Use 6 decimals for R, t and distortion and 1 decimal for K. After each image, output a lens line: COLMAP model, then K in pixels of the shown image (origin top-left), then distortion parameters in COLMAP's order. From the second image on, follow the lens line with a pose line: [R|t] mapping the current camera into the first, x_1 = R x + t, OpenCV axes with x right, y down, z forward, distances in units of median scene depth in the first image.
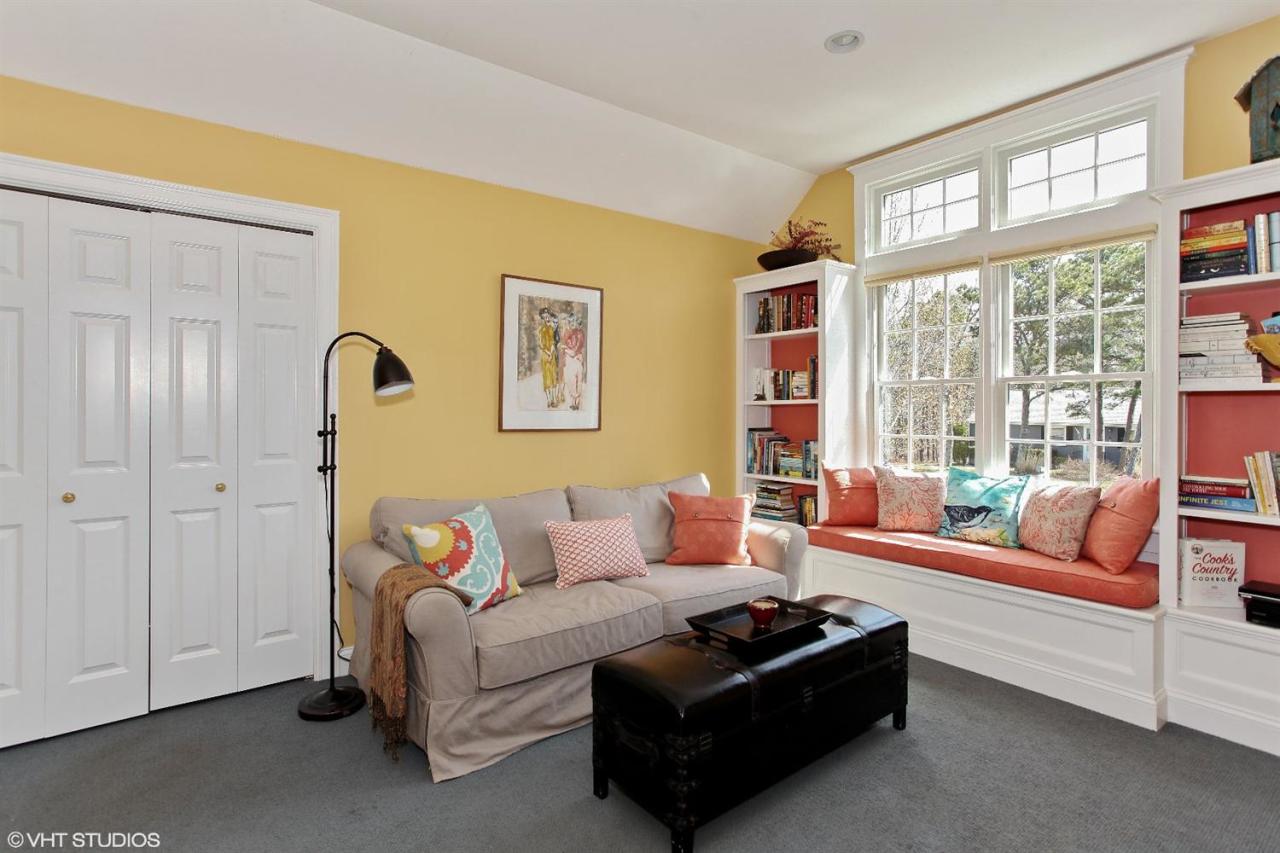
lens RADIAL K [[618.9, 0, 641.8], [0, 618.9, 416.0], [0, 0, 1]] dist [0.000009, -0.000592]
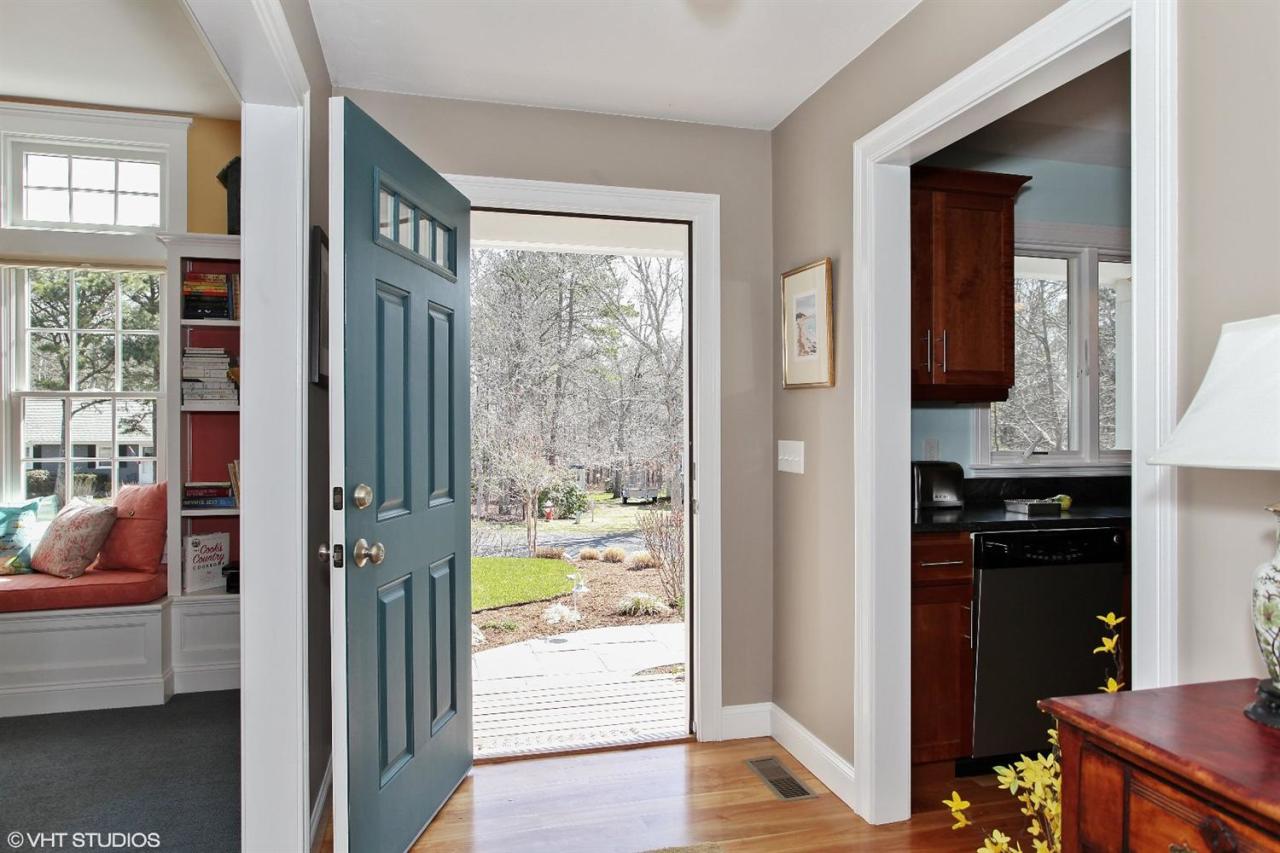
lens RADIAL K [[817.9, 0, 642.4], [0, 817.9, 426.3], [0, 0, 1]] dist [0.005588, 0.003266]
pose [[0.402322, -0.003734, 0.915491, -0.200242], [0.011049, 0.999939, -0.000777, 0.000228], [-0.915432, 0.010427, 0.402338, -0.420263]]
